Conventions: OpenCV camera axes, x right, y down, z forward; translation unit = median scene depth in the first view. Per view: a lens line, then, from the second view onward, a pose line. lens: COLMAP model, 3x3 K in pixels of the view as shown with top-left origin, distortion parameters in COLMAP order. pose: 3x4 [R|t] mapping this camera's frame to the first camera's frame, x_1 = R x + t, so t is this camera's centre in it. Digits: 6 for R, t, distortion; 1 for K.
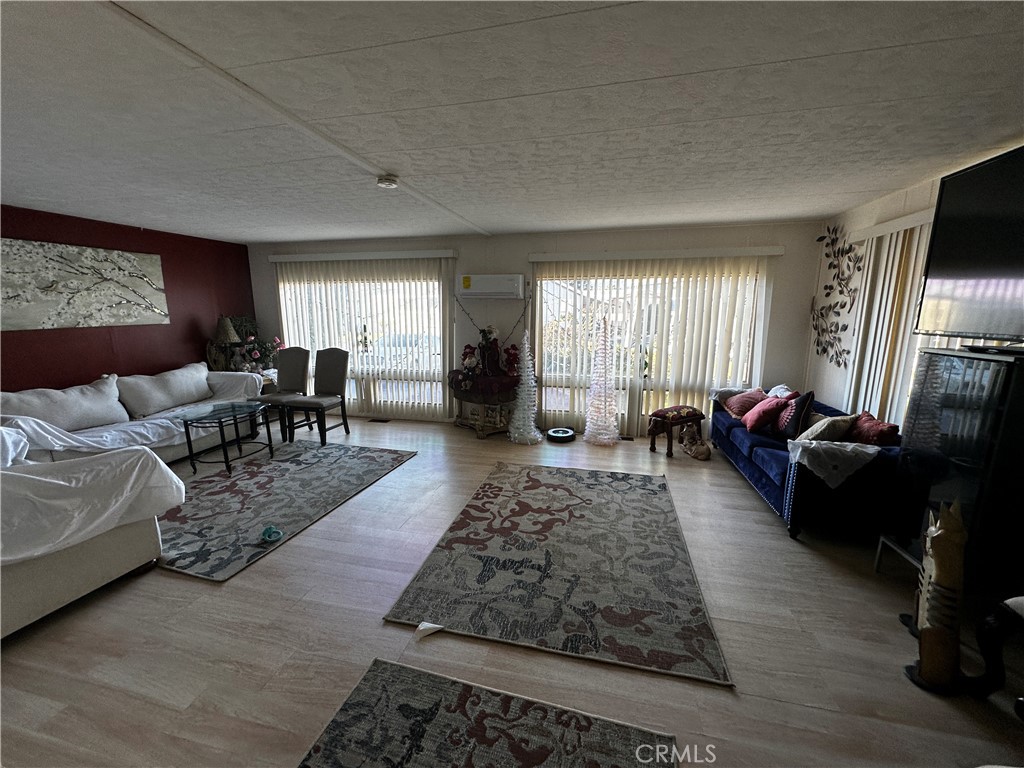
lens RADIAL K [[410.8, 0, 511.3], [0, 410.8, 383.6], [0, 0, 1]] dist [-0.001956, -0.000276]
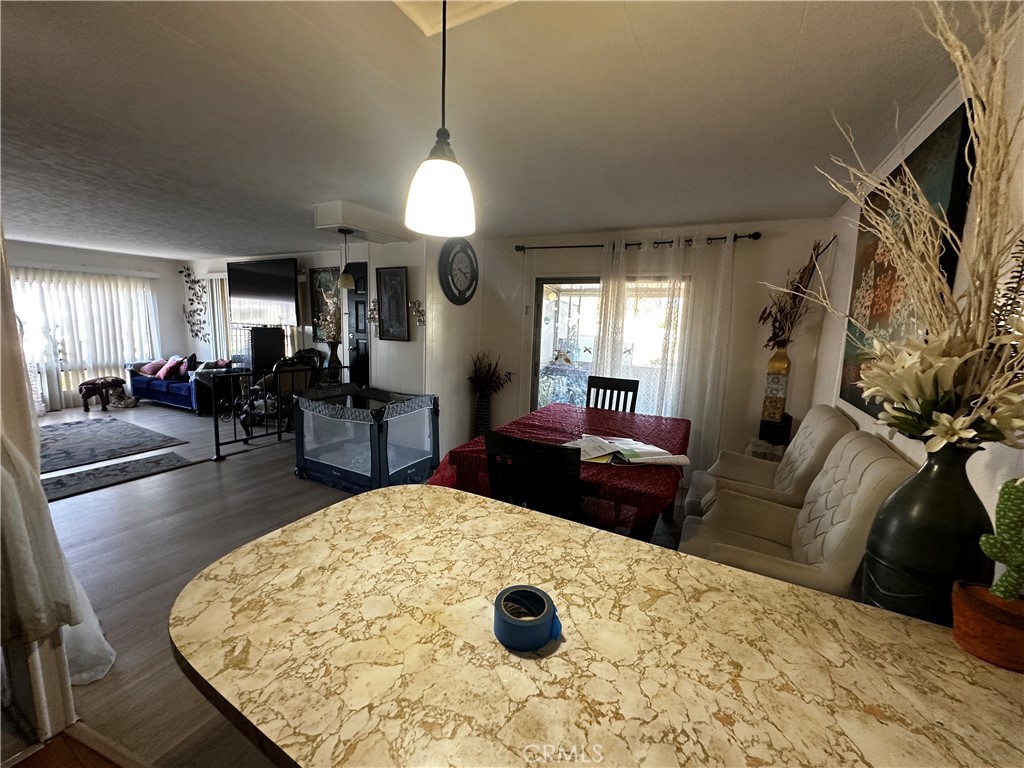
lens RADIAL K [[410.8, 0, 511.2], [0, 410.8, 381.7], [0, 0, 1]] dist [-0.001956, -0.000276]
pose [[0.264812, -0.129198, 0.955606, -0.648772], [0.139498, 0.985692, 0.094608, 0.151925], [-0.954157, 0.108252, 0.279046, -0.838948]]
